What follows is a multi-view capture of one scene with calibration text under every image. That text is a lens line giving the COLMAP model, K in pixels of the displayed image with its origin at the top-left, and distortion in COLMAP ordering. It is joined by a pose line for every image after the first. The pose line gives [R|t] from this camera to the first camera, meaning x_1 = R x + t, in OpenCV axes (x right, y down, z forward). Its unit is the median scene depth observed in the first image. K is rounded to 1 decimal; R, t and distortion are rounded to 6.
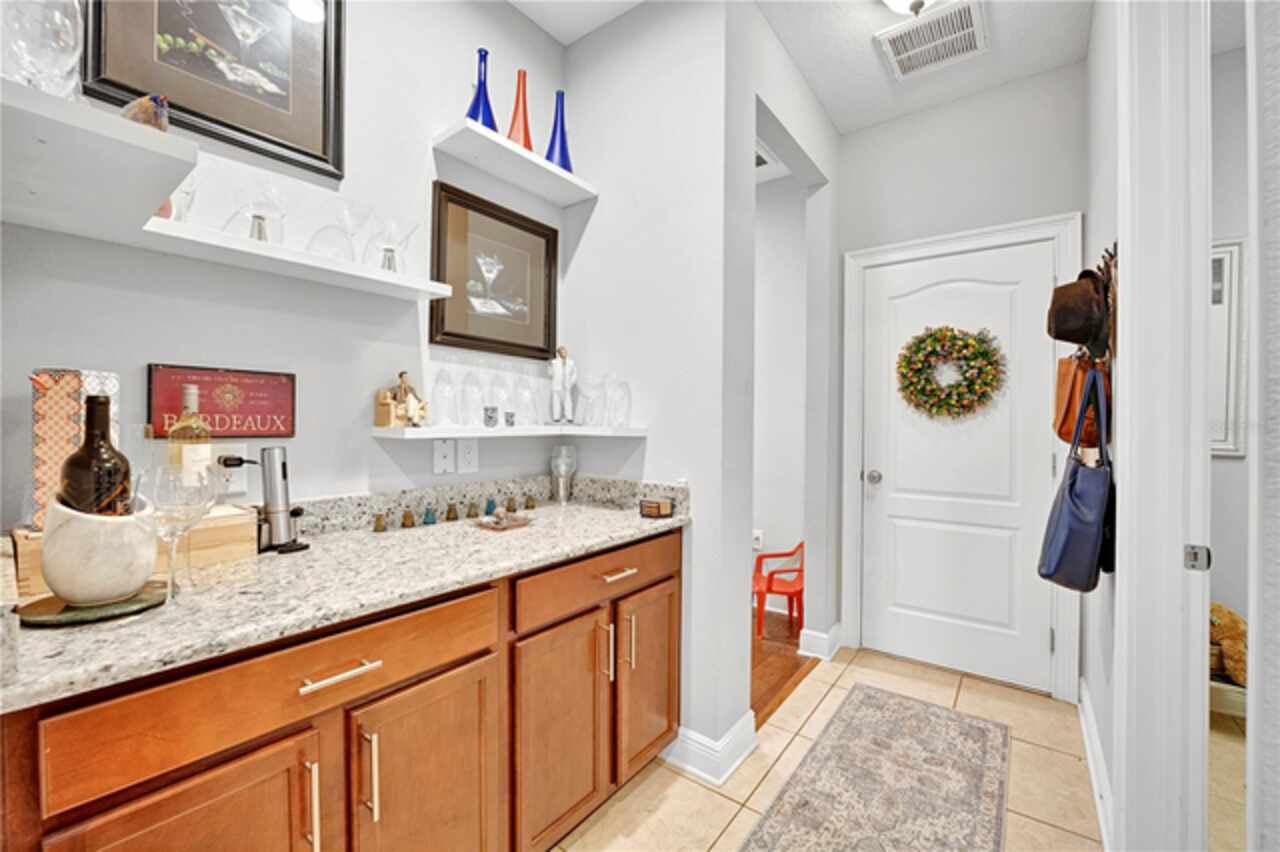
lens RADIAL K [[532.3, 0, 637.1], [0, 532.3, 427.8], [0, 0, 1]] dist [-0.001375, -0.005781]
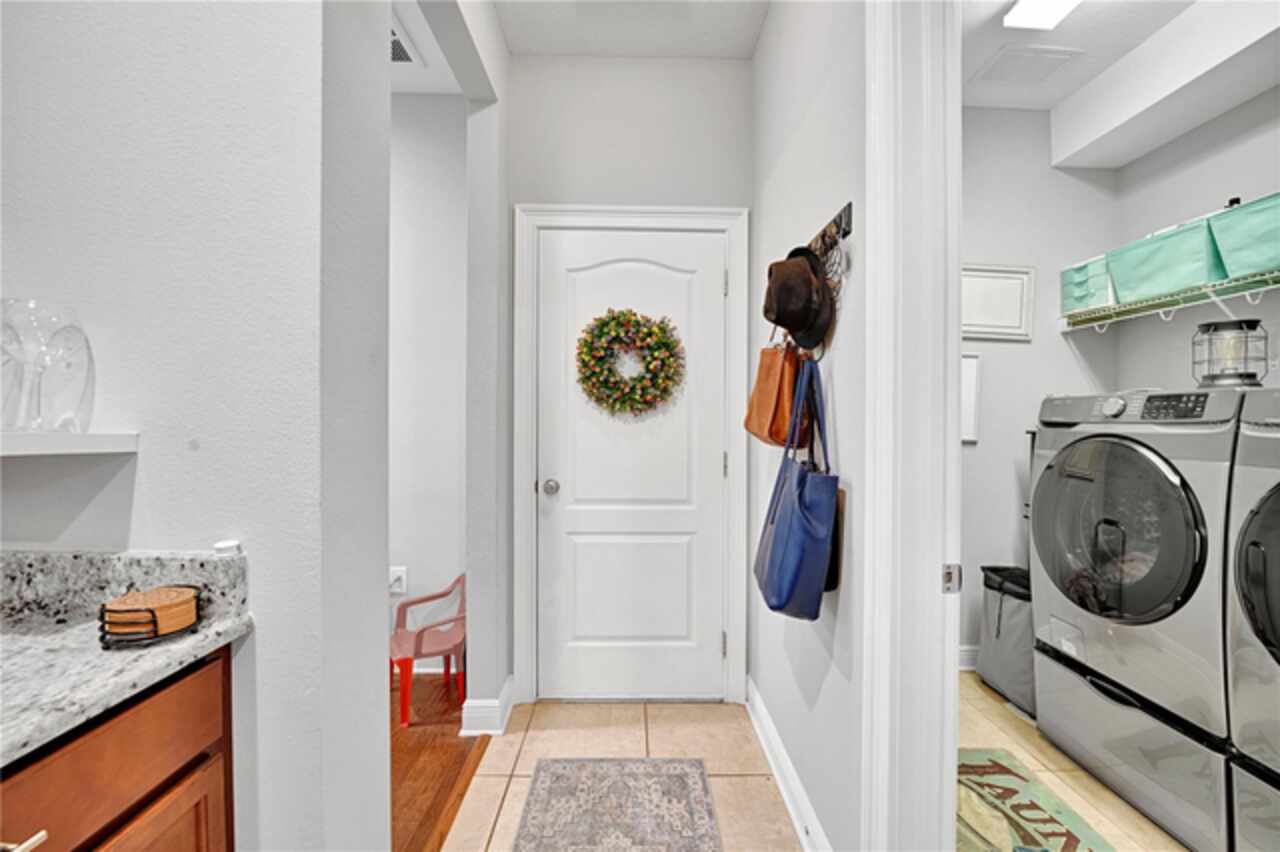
lens RADIAL K [[532.3, 0, 637.1], [0, 532.3, 427.8], [0, 0, 1]] dist [-0.001375, -0.005781]
pose [[0.799010, -0.008652, 0.601256, 0.068138], [0.006455, 0.999962, 0.005811, -0.002917], [-0.601283, -0.000761, 0.799035, 0.301912]]
